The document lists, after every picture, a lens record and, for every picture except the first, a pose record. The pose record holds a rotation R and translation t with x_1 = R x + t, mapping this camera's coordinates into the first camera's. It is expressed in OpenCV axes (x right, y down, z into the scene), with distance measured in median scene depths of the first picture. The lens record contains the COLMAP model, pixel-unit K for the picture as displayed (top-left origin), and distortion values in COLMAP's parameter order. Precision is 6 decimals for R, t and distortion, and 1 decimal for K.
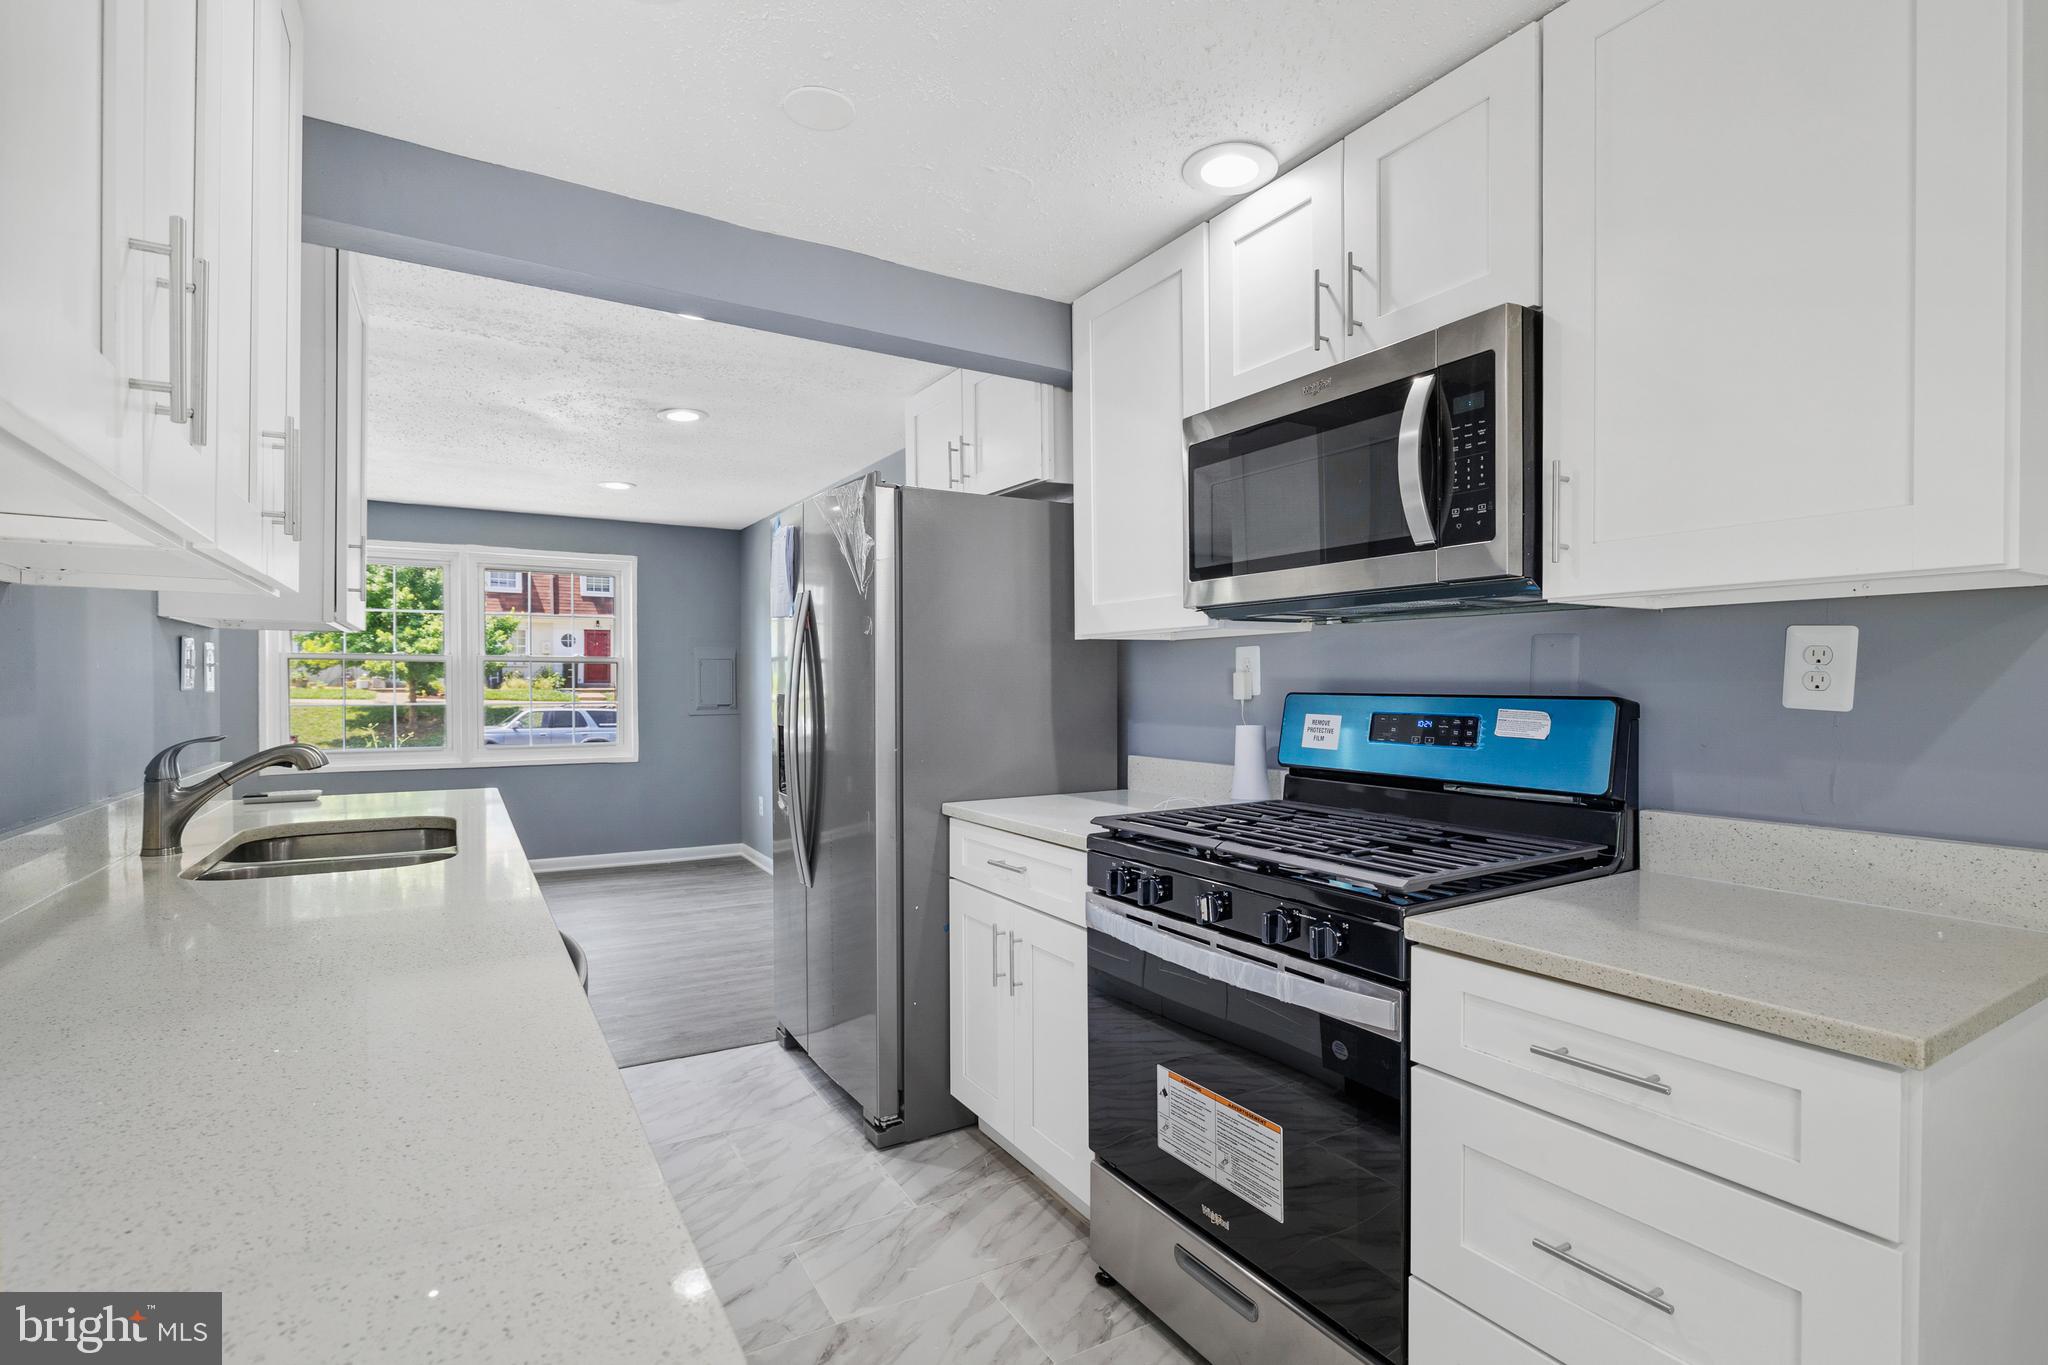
lens RADIAL K [[966.5, 0, 1022.9], [0, 966.5, 694.6], [0, 0, 1]] dist [-0.007132, 0.000407]
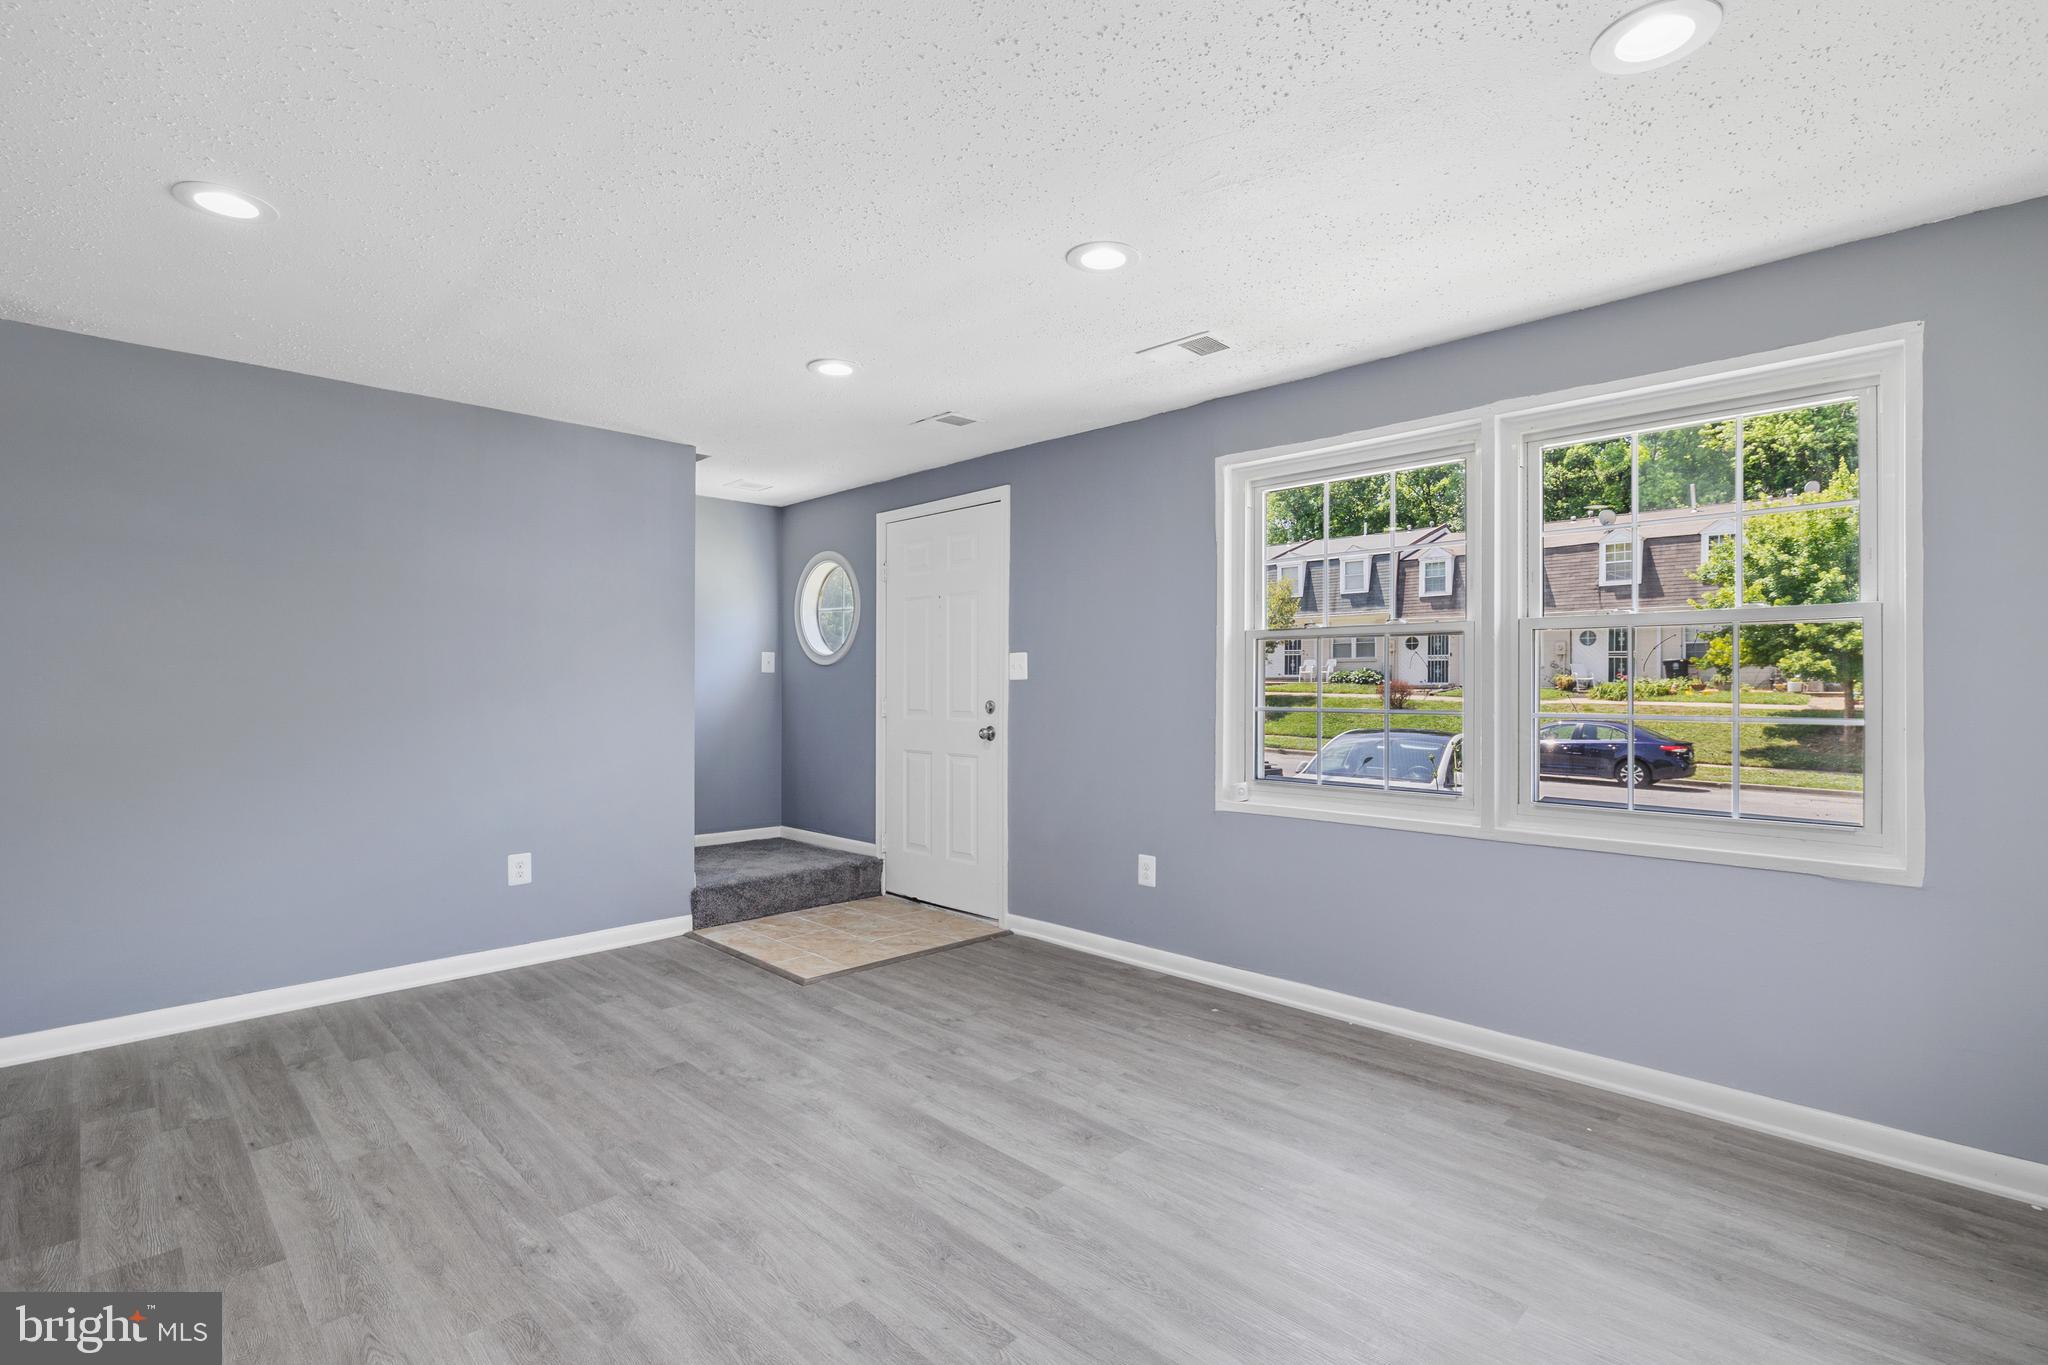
lens RADIAL K [[956.2, 0, 1019.0], [0, 956.2, 687.6], [0, 0, 1]] dist [-0.007613, 0.000158]
pose [[0.244925, 0.001313, -0.969541, -0.430581], [-0.012500, 0.999920, -0.001804, -0.002375], [0.969462, 0.012561, 0.244922, 1.835648]]
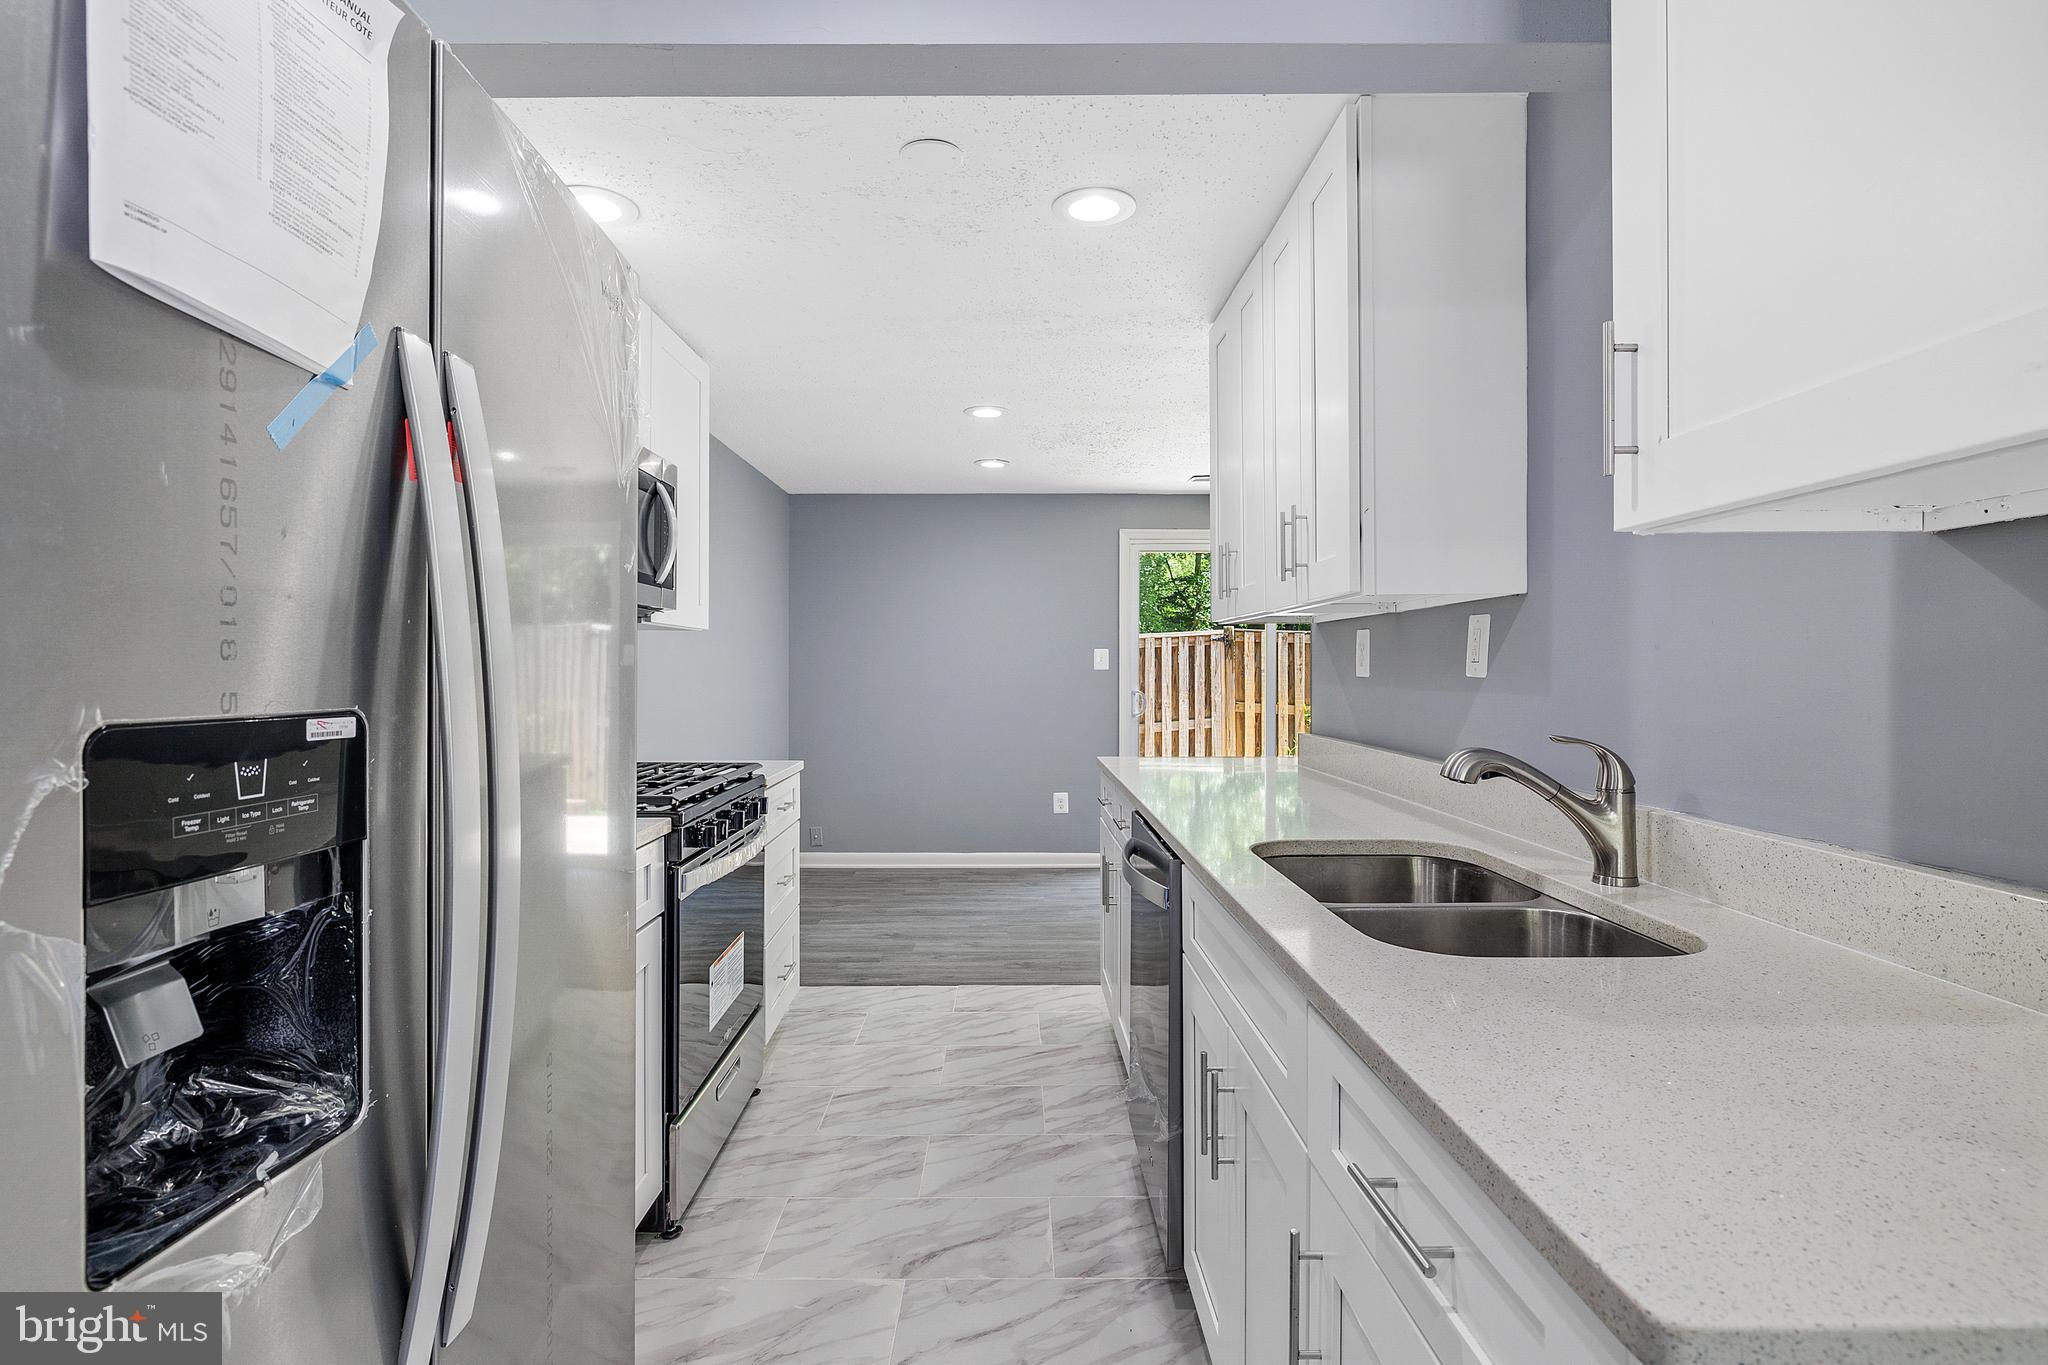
lens RADIAL K [[977.8, 0, 1013.1], [0, 977.8, 679.7], [0, 0, 1]] dist [-0.001615, 0.000132]
pose [[-0.862265, -0.008342, 0.506389, -0.740570], [0.003092, 0.999759, 0.021734, -0.018765], [-0.506448, 0.020306, -0.862031, 1.651129]]
